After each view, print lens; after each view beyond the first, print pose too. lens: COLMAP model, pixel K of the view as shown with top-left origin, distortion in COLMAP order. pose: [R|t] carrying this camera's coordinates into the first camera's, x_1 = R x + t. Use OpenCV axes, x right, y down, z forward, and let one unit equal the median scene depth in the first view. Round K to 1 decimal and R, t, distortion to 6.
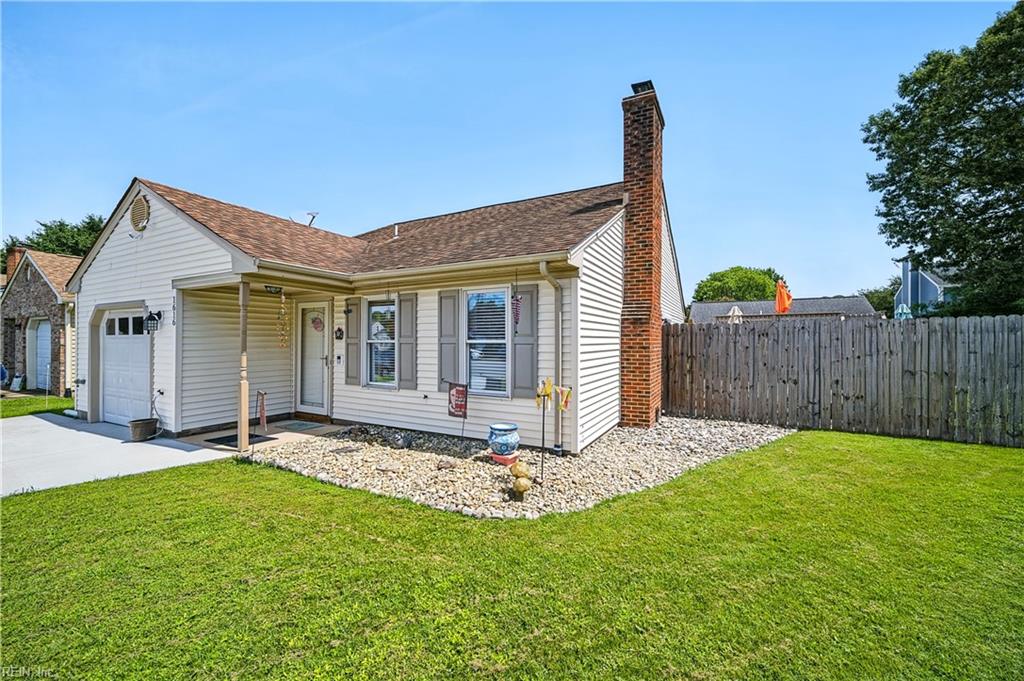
lens RADIAL K [[406.2, 0, 511.1], [0, 406.2, 338.4], [0, 0, 1]] dist [-0.001990, 0.001035]
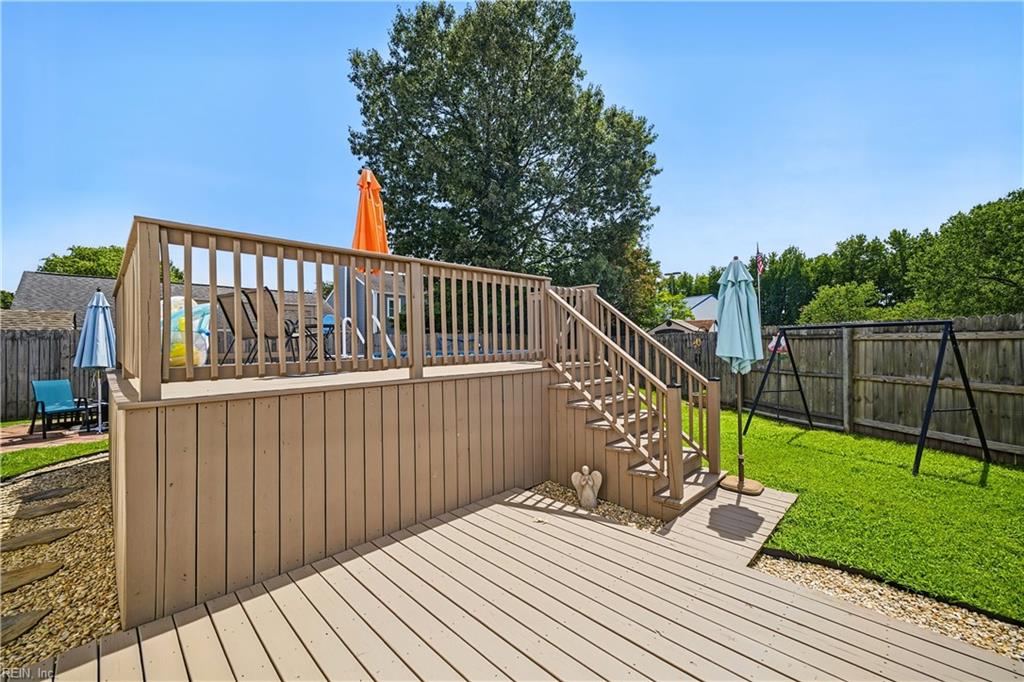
lens RADIAL K [[406.2, 0, 510.0], [0, 406.2, 340.0], [0, 0, 1]] dist [-0.001990, 0.001035]
pose [[0.292077, 0.001635, 0.956393, 0.725479], [0.005643, 0.999978, -0.003432, -0.007521], [-0.956378, 0.006400, 0.292062, 1.507454]]
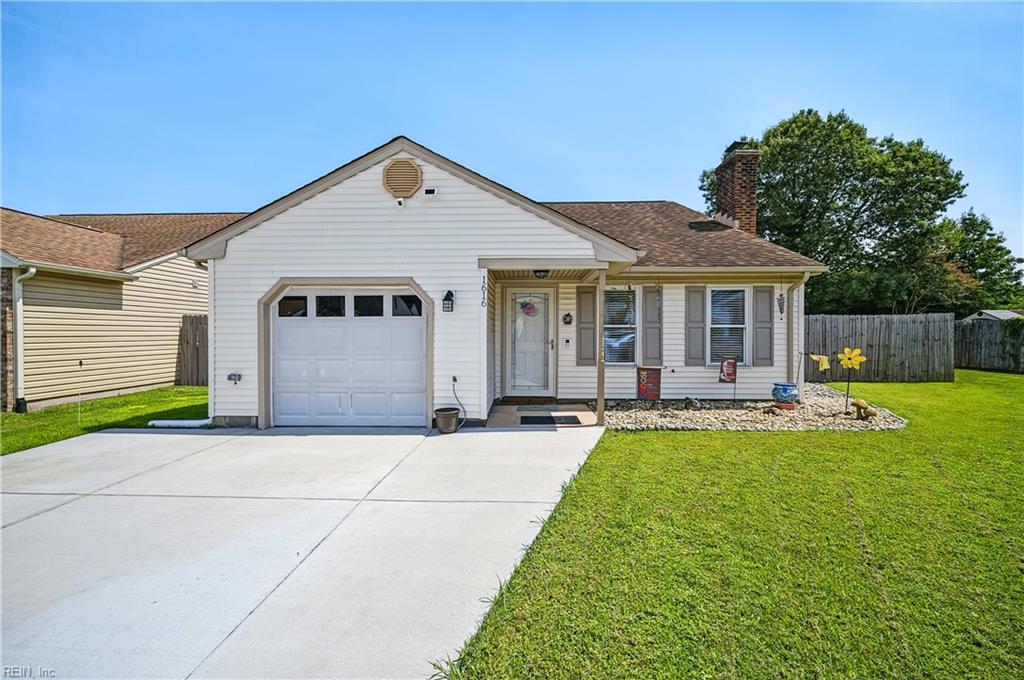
lens RADIAL K [[406.2, 0, 508.5], [0, 406.2, 338.5], [0, 0, 1]] dist [-0.001990, 0.001035]
pose [[0.893430, -0.006133, 0.449160, -1.047490], [-0.002689, 0.999816, 0.019002, 0.019975], [-0.449194, -0.018185, 0.893249, 0.108456]]
